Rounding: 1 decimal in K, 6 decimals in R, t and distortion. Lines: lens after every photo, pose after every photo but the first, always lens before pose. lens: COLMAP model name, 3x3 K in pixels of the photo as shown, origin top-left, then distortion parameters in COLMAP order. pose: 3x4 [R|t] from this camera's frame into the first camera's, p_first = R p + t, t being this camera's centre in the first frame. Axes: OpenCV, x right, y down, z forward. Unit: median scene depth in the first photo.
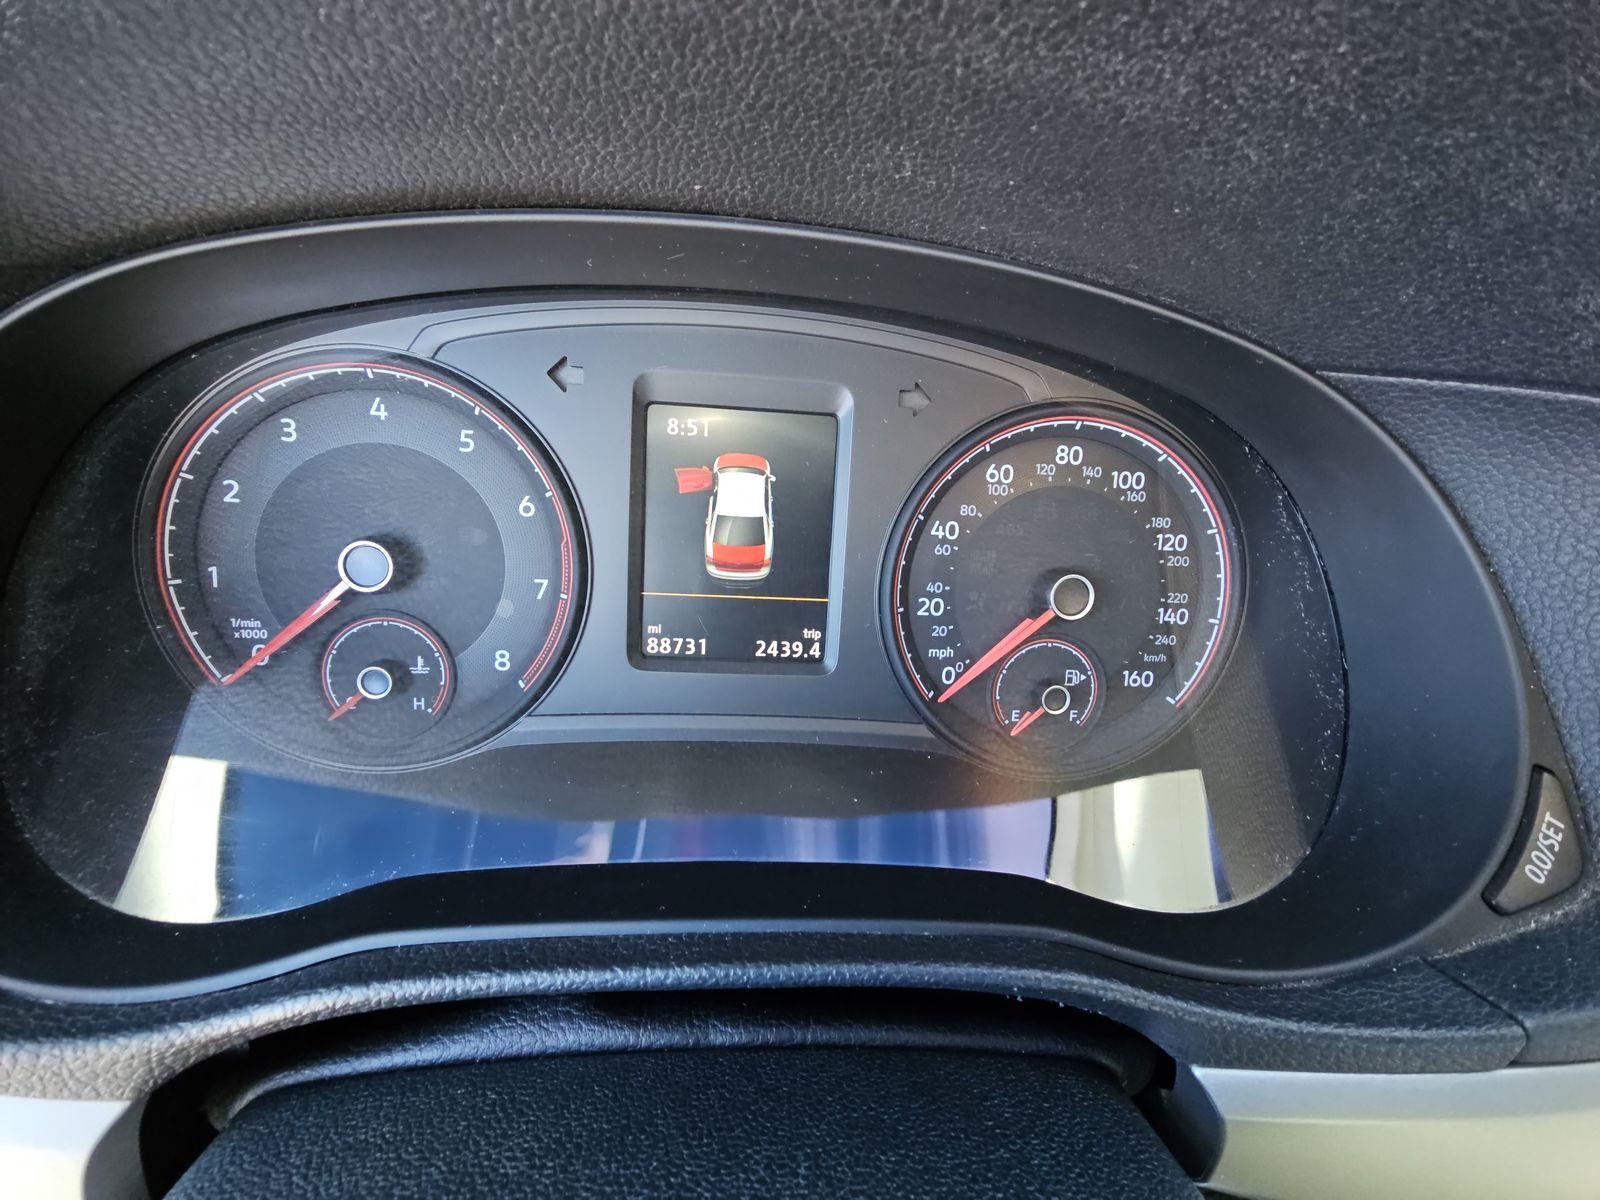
lens RADIAL K [[646.5, 0, 804.7], [0, 646.5, 599.0], [0, 0, 1]] dist [0.001457, -0.005099]
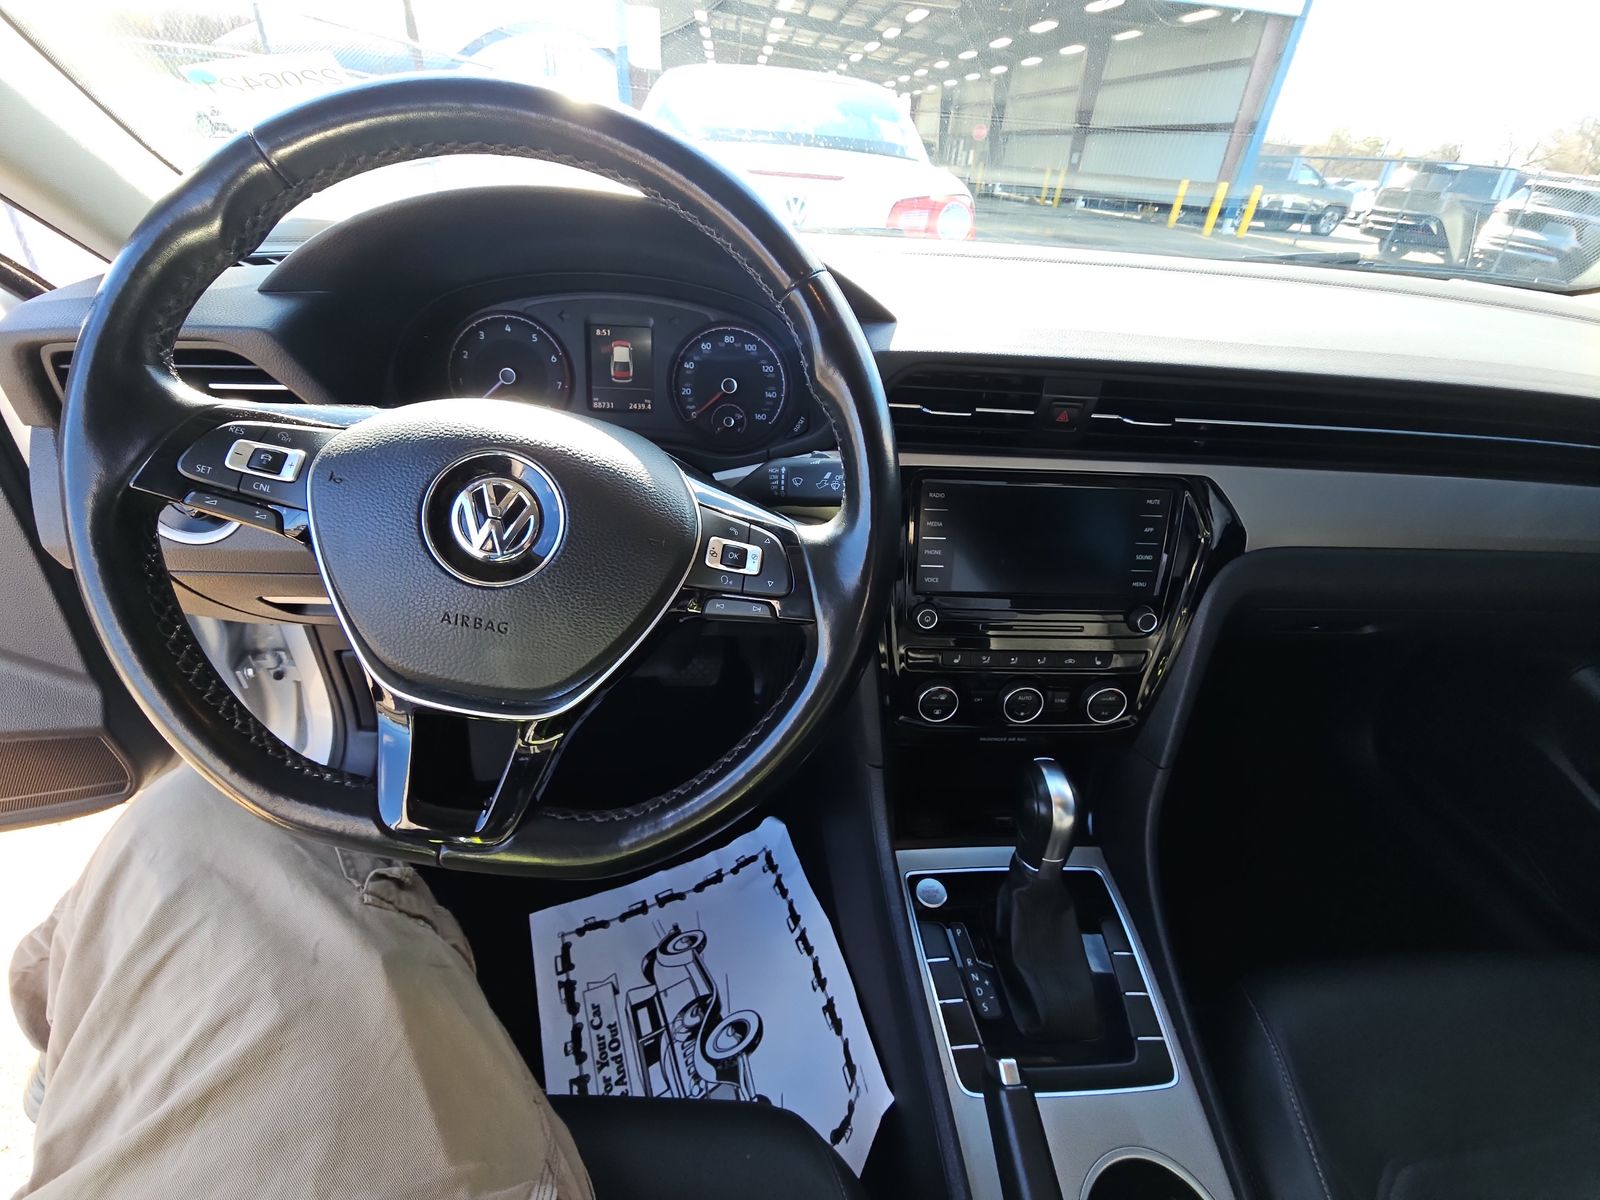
lens RADIAL K [[646.5, 0, 791.8], [0, 646.5, 601.7], [0, 0, 1]] dist [0.001457, -0.005099]
pose [[0.999657, -0.024339, -0.009681, 0.711557], [0.024778, 0.998529, 0.048218, 0.885582], [0.008493, -0.048441, 0.998790, -2.129182]]
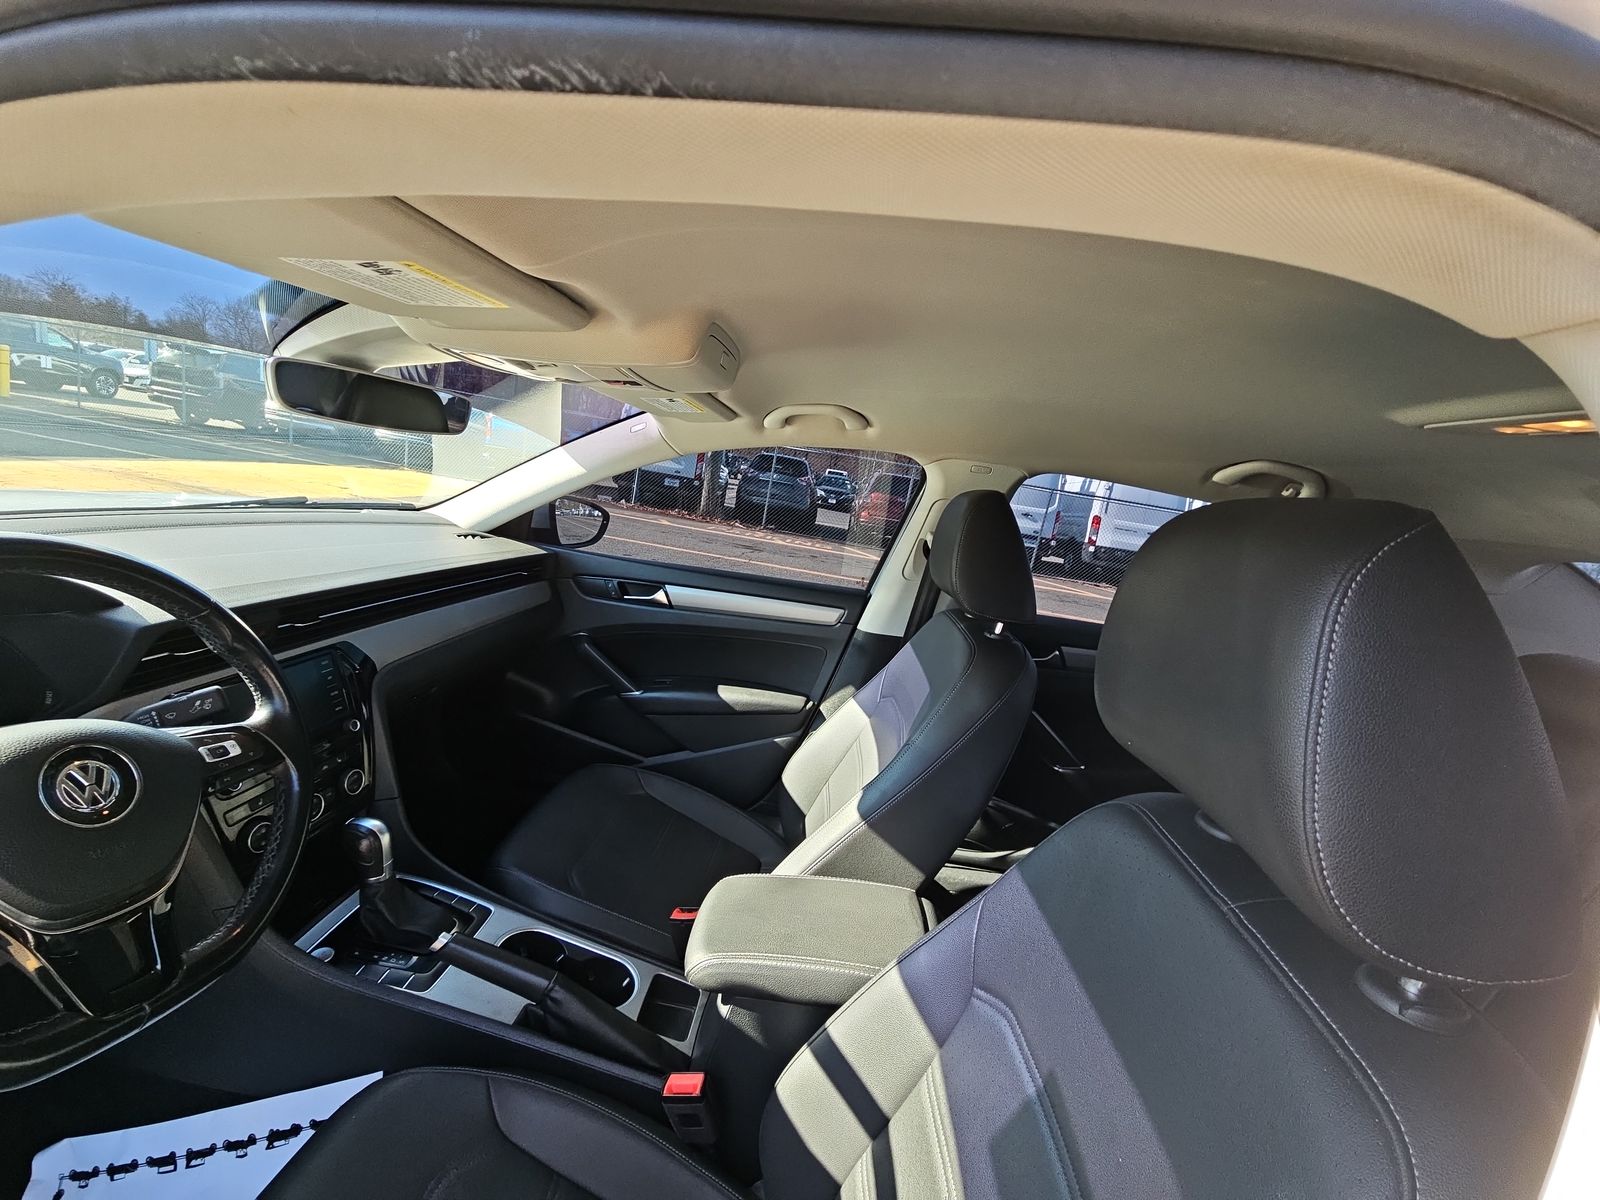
lens RADIAL K [[646.5, 0, 784.3], [0, 646.5, 594.9], [0, 0, 1]] dist [0.001457, -0.005099]
pose [[0.149972, -0.232688, 0.960919, -1.739063], [0.379679, 0.910943, 0.161329, 0.696116], [-0.912881, 0.340646, 0.224962, -3.706397]]
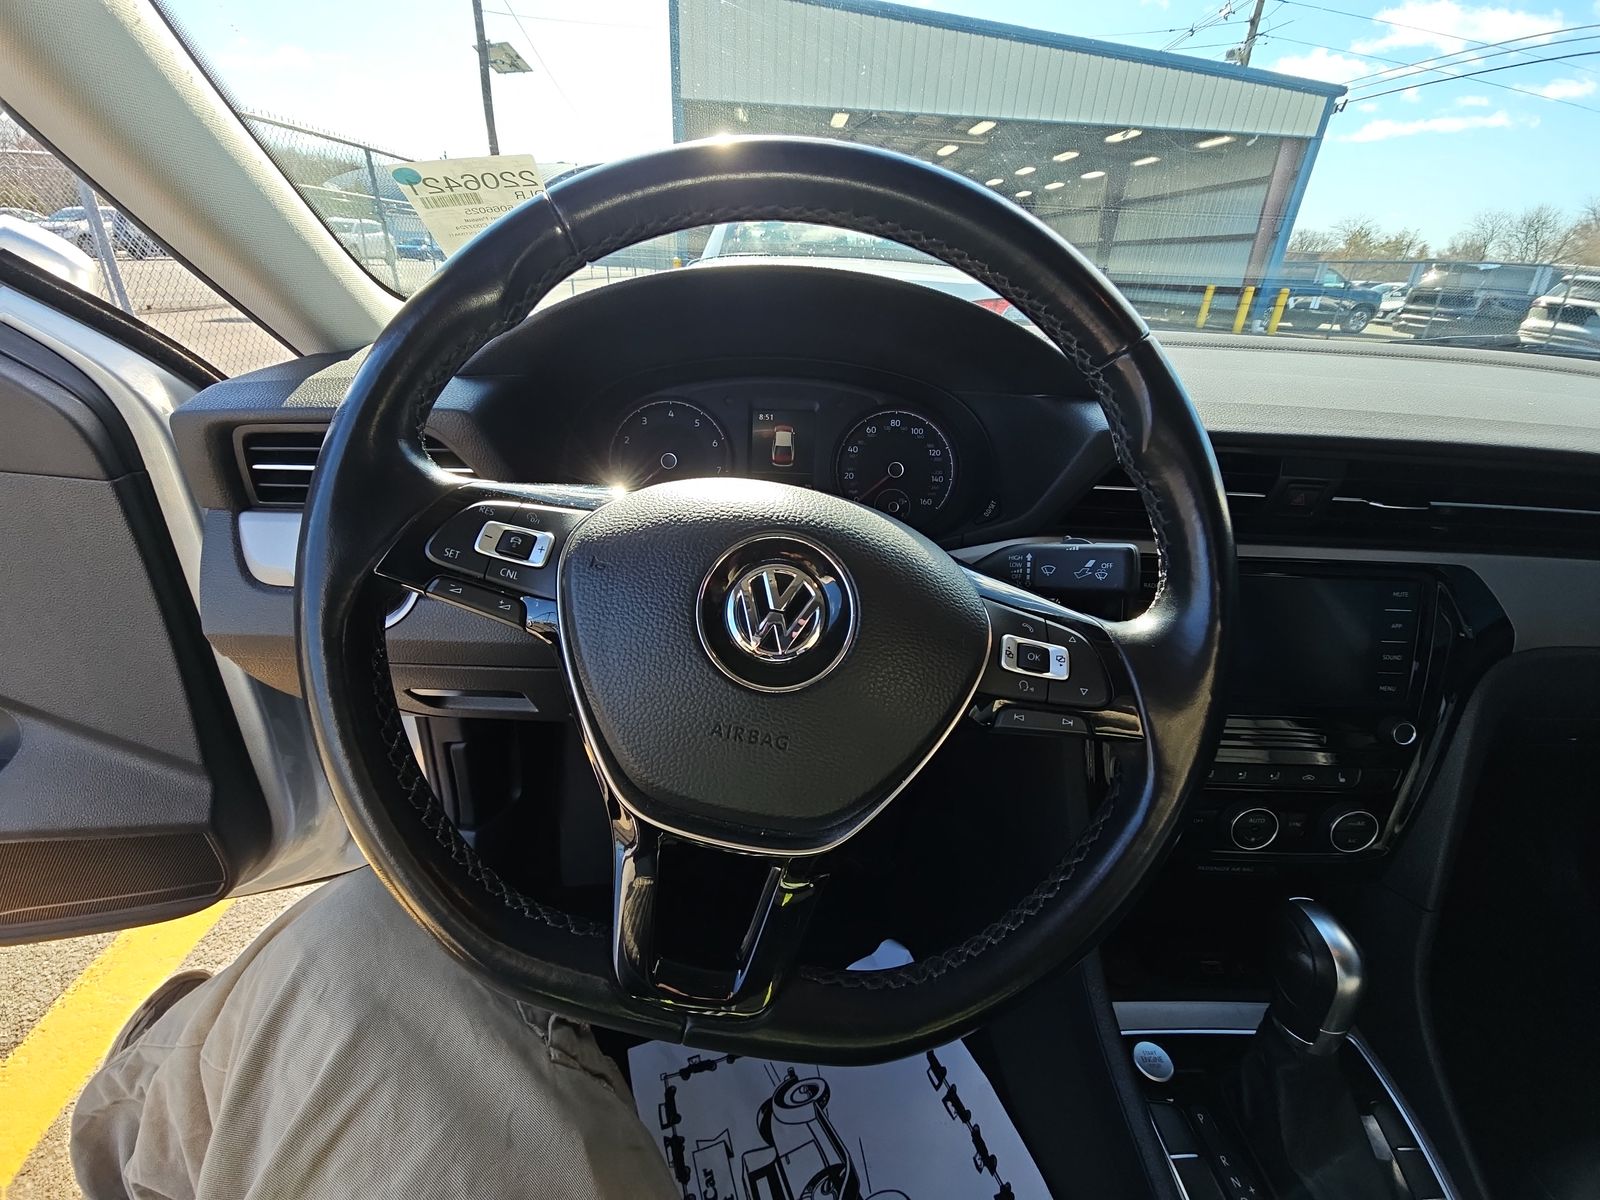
lens RADIAL K [[646.5, 0, 791.0], [0, 646.5, 602.5], [0, 0, 1]] dist [0.001457, -0.005099]
pose [[0.997926, -0.018248, -0.061732, 0.105287], [0.012966, 0.996304, -0.084917, 0.837715], [0.063053, 0.083941, 0.994474, -1.890503]]
